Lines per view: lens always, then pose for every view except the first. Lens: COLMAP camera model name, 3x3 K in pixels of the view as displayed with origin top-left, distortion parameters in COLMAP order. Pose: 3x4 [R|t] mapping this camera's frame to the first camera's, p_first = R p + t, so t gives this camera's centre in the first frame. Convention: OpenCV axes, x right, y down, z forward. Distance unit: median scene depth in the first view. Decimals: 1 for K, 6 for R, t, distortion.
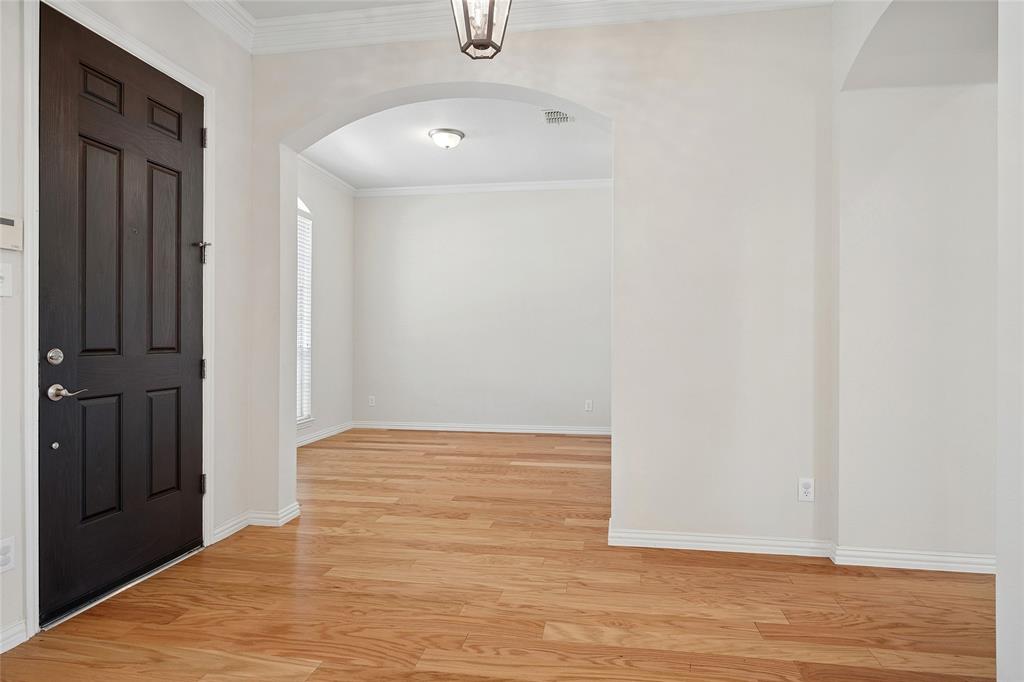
lens RADIAL K [[569.7, 0, 513.3], [0, 569.7, 342.1], [0, 0, 1]] dist [-0.000880, -0.002327]
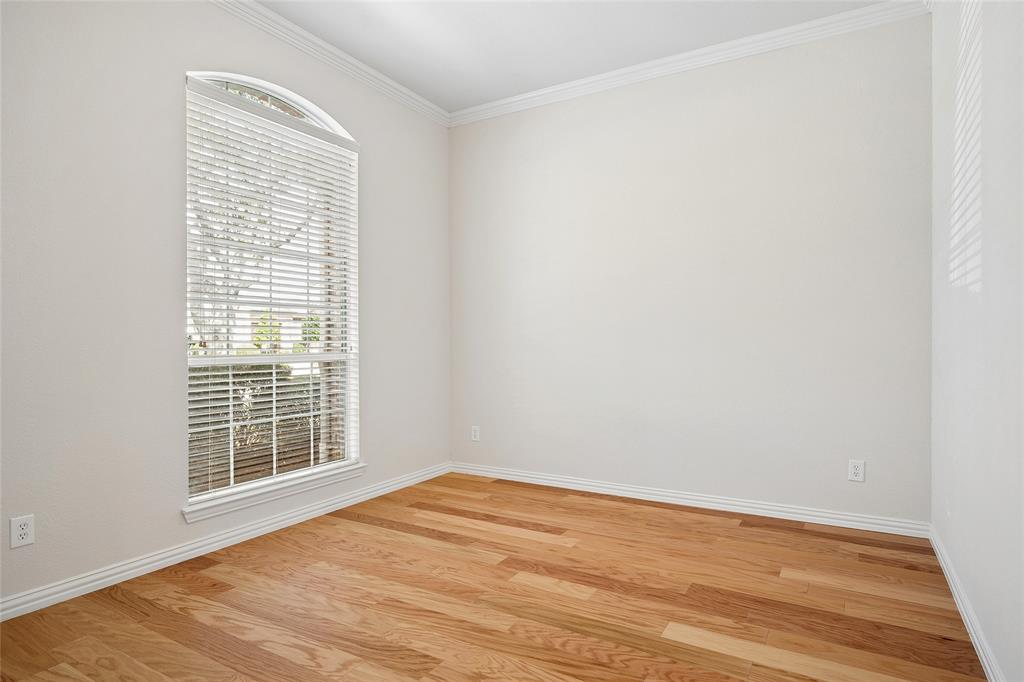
lens RADIAL K [[569.7, 0, 514.5], [0, 569.7, 341.0], [0, 0, 1]] dist [-0.000880, -0.002327]
pose [[0.933808, -0.004913, -0.357742, 0.032511], [0.003424, 0.999983, -0.004796, -0.000041], [0.357759, 0.003254, 0.933808, 0.430426]]
